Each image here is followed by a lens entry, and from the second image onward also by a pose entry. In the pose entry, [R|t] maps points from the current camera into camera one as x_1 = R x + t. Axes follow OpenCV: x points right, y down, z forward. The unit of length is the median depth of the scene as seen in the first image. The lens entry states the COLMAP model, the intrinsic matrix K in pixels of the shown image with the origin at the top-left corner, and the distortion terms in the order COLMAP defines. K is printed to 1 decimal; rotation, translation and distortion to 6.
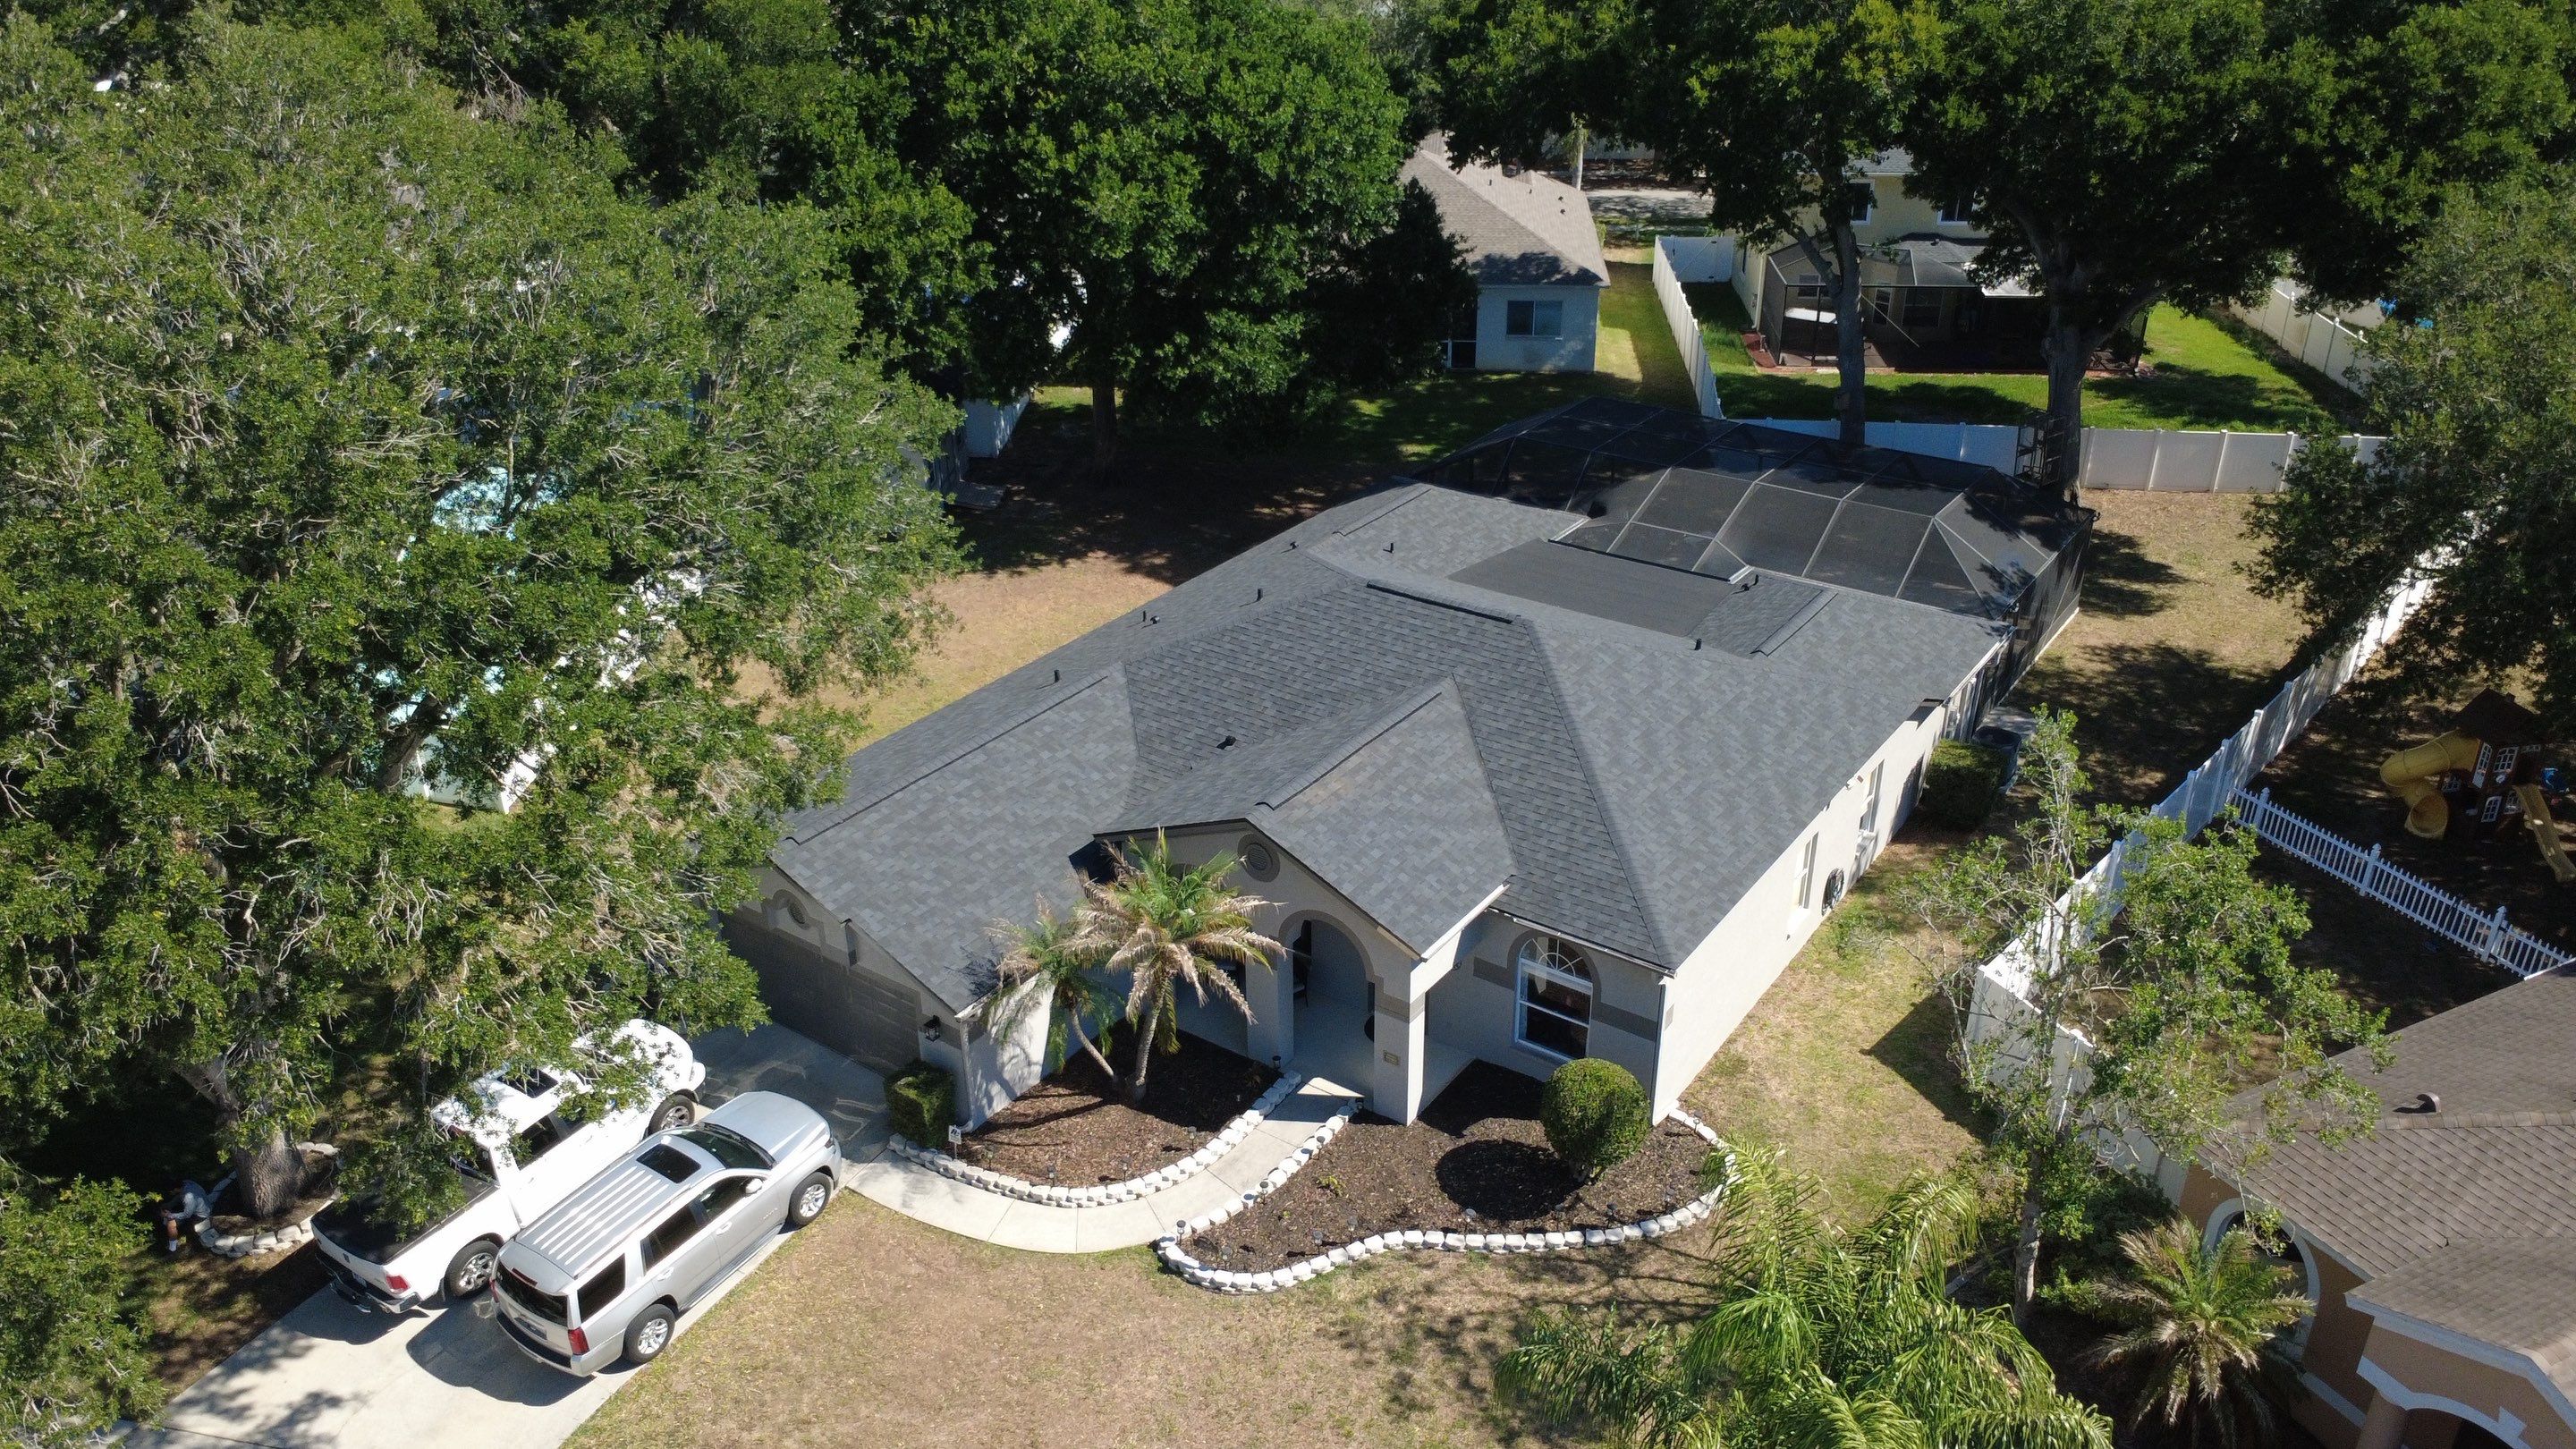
lens RADIAL K [[1848.3, 0, 1288.9], [0, 1848.3, 741.9], [0, 0, 1]] dist [-0.002114, 0.001925]
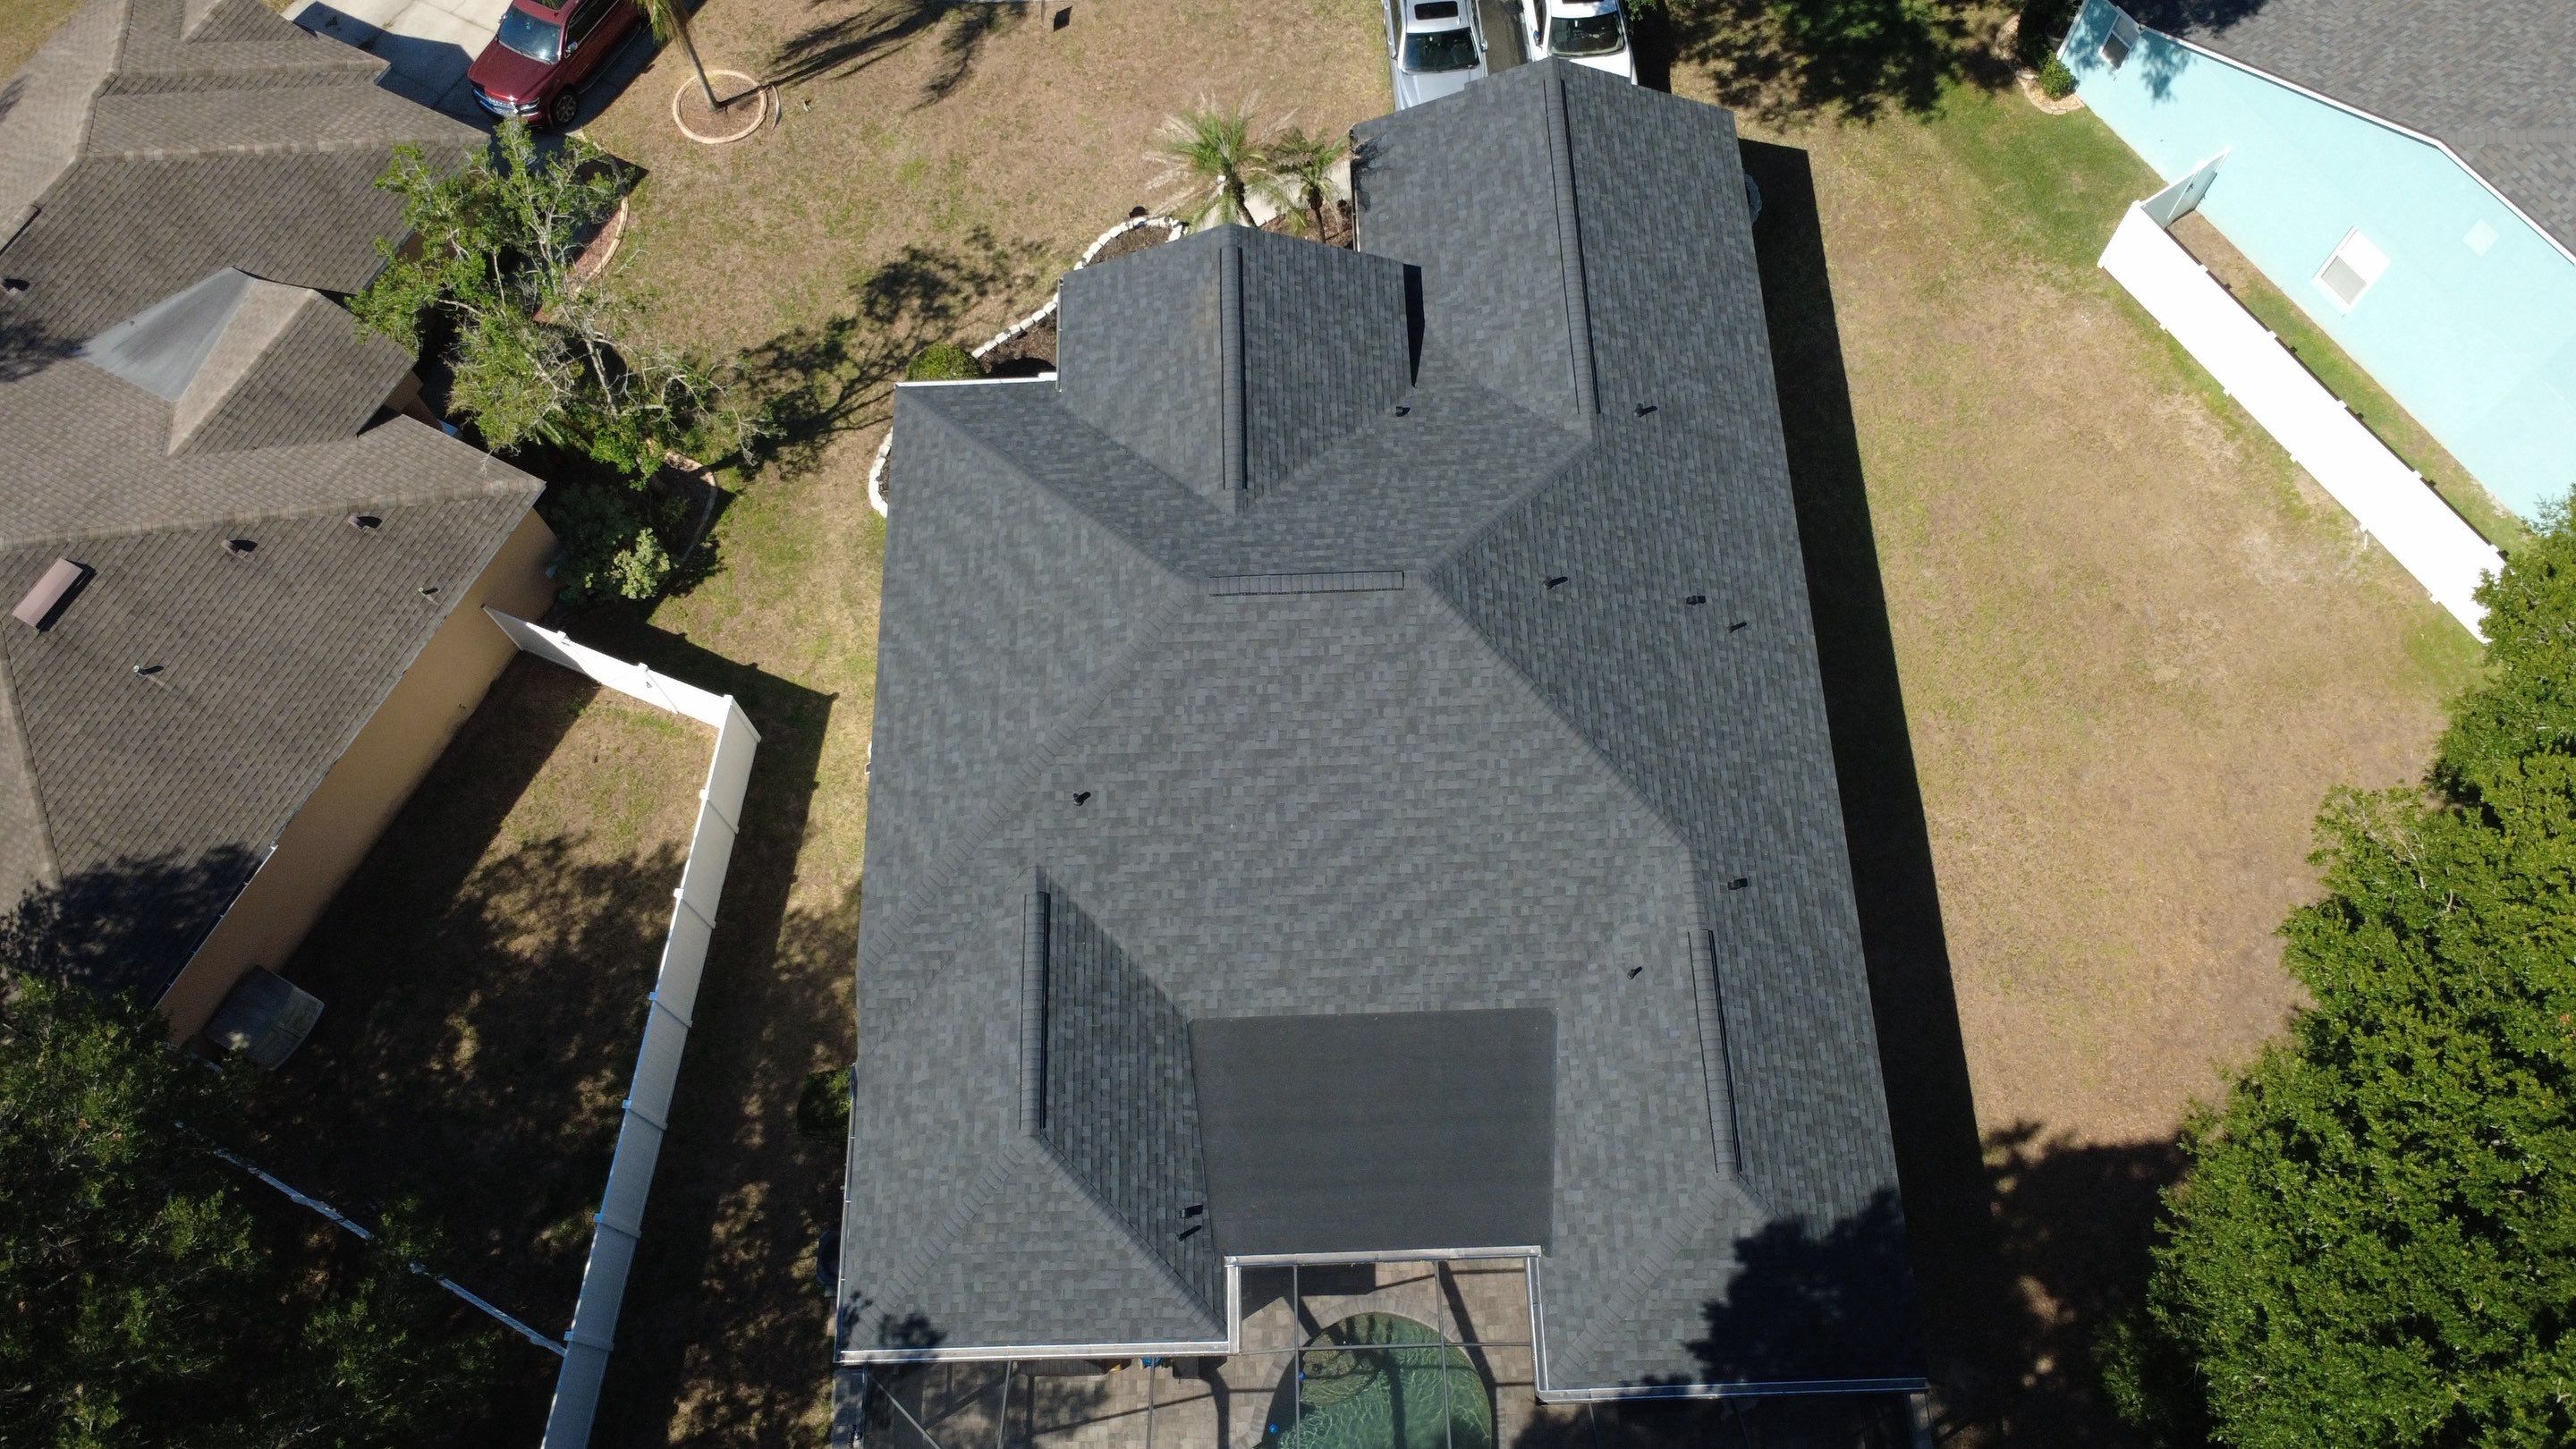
lens RADIAL K [[1848.3, 0, 1276.6], [0, 1848.3, 731.6], [0, 0, 1]] dist [-0.002114, 0.001925]
pose [[-0.799655, 0.563902, -0.206314, 0.388843], [-0.245921, 0.005891, 0.969272, -1.139370], [0.547790, 0.825821, 0.133964, 1.158126]]
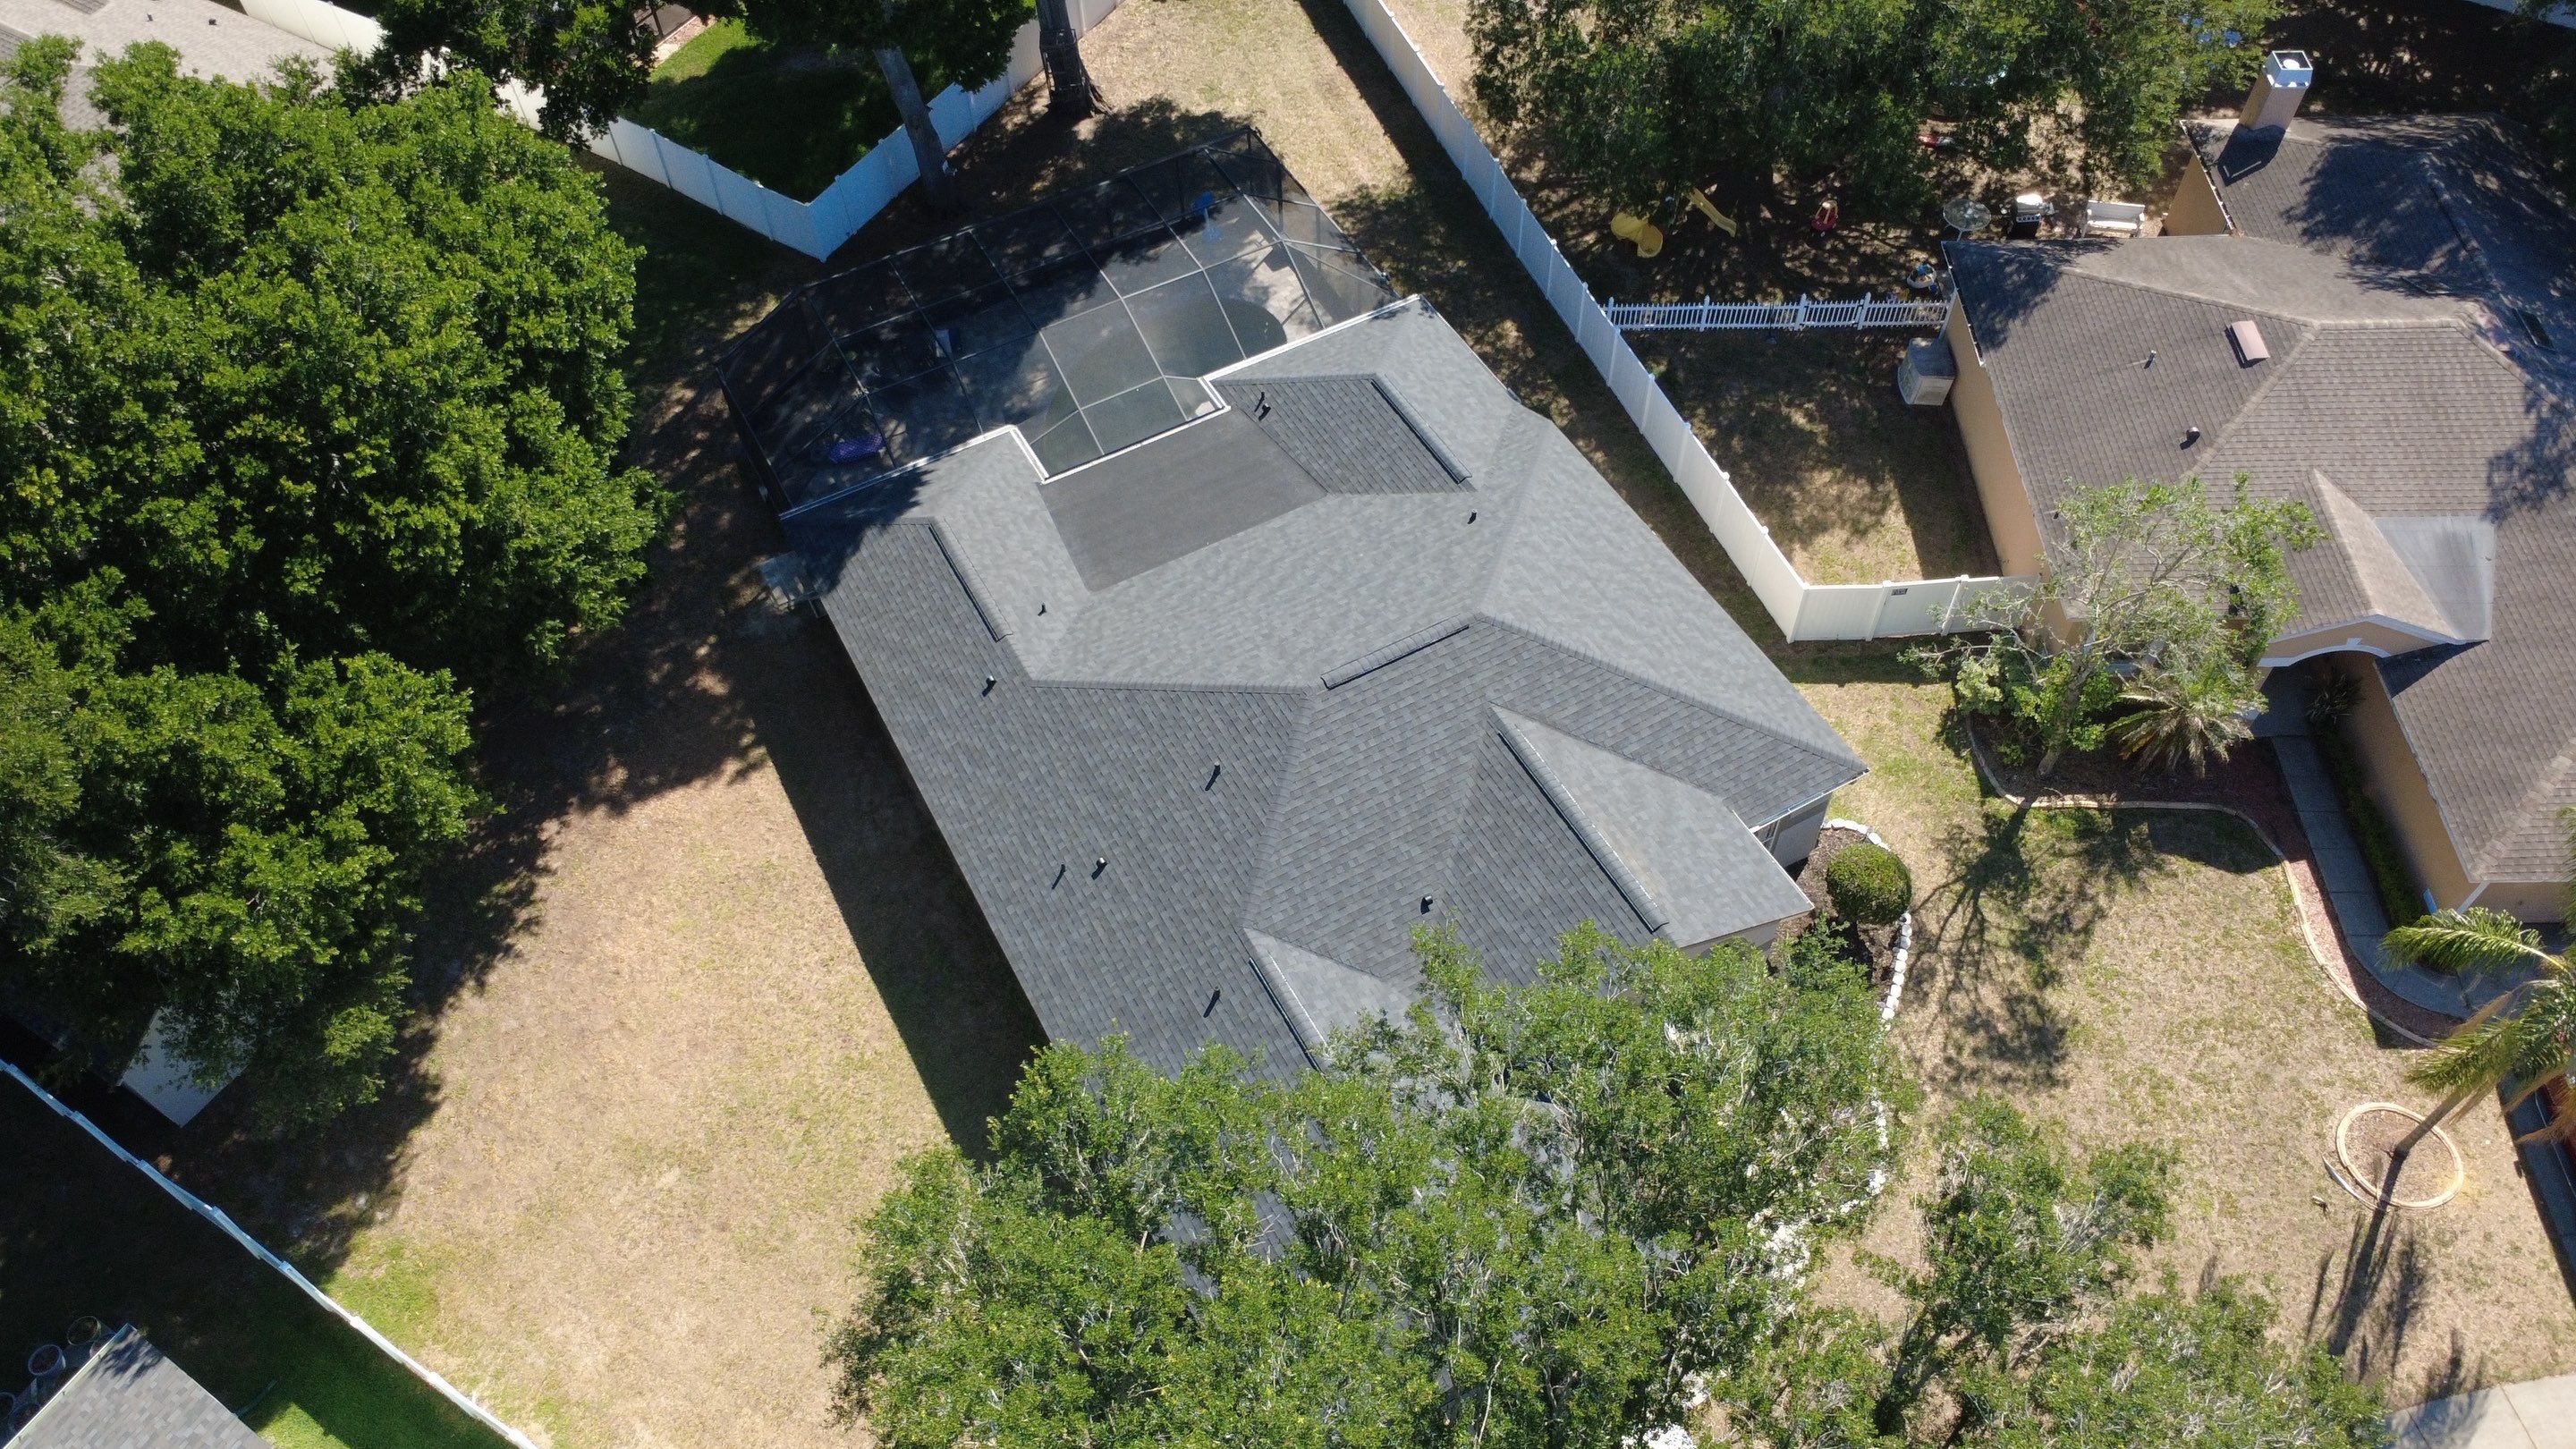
lens RADIAL K [[1848.3, 0, 1299.9], [0, 1848.3, 739.0], [0, 0, 1]] dist [-0.002114, 0.001925]
pose [[0.435665, -0.723647, 0.535287, -0.653726], [0.434101, 0.689880, 0.579328, -0.822986], [-0.788513, -0.020024, 0.614693, 0.506510]]
